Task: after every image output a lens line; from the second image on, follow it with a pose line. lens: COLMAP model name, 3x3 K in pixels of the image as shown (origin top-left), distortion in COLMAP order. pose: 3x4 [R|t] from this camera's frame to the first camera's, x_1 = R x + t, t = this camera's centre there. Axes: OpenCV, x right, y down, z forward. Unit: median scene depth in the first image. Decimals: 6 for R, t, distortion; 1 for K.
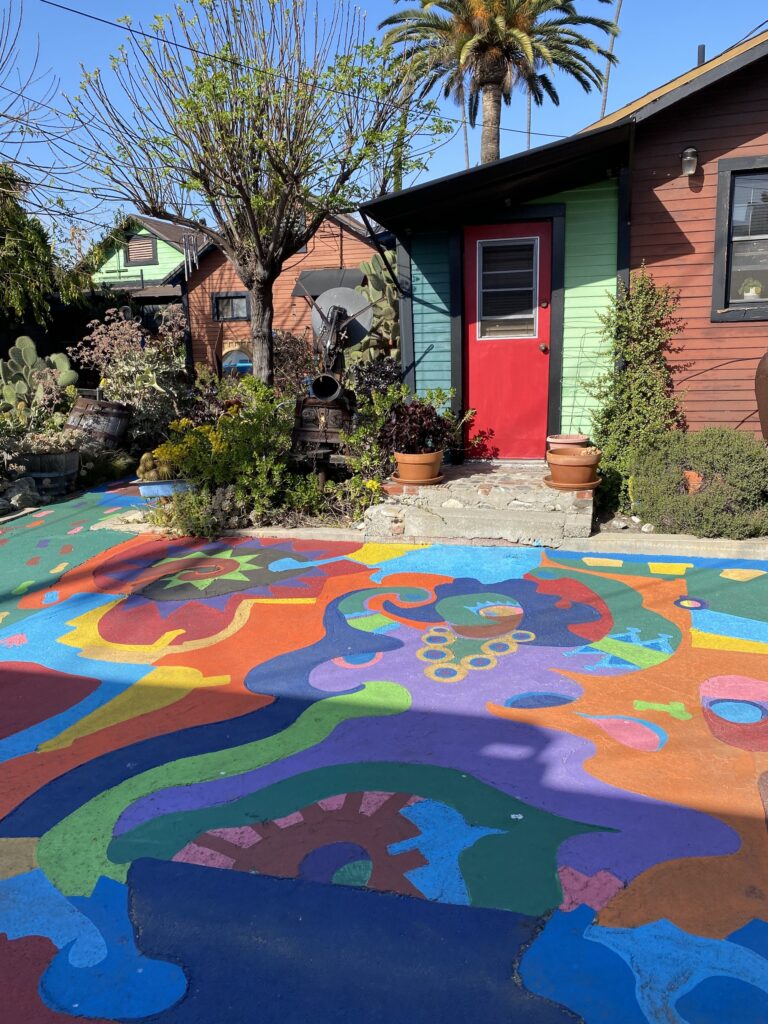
lens RADIAL K [[783.5, 0, 384.1], [0, 783.5, 520.4], [0, 0, 1]] dist [0.032003, -0.001138]
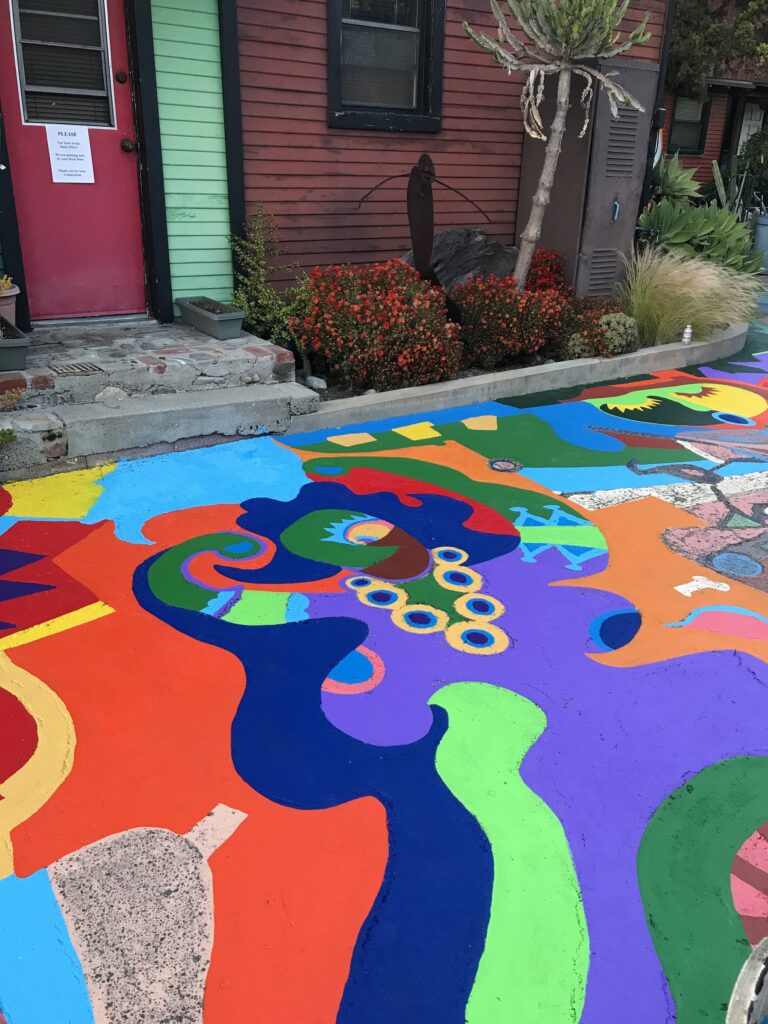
lens RADIAL K [[846.4, 0, 379.7], [0, 846.4, 514.9], [0, 0, 1]] dist [0.009910, -0.004835]
pose [[0.621449, -0.250951, 0.742176, -0.434887], [0.125940, 0.966991, 0.221514, -0.071433], [-0.773266, -0.044190, 0.632540, 0.543632]]
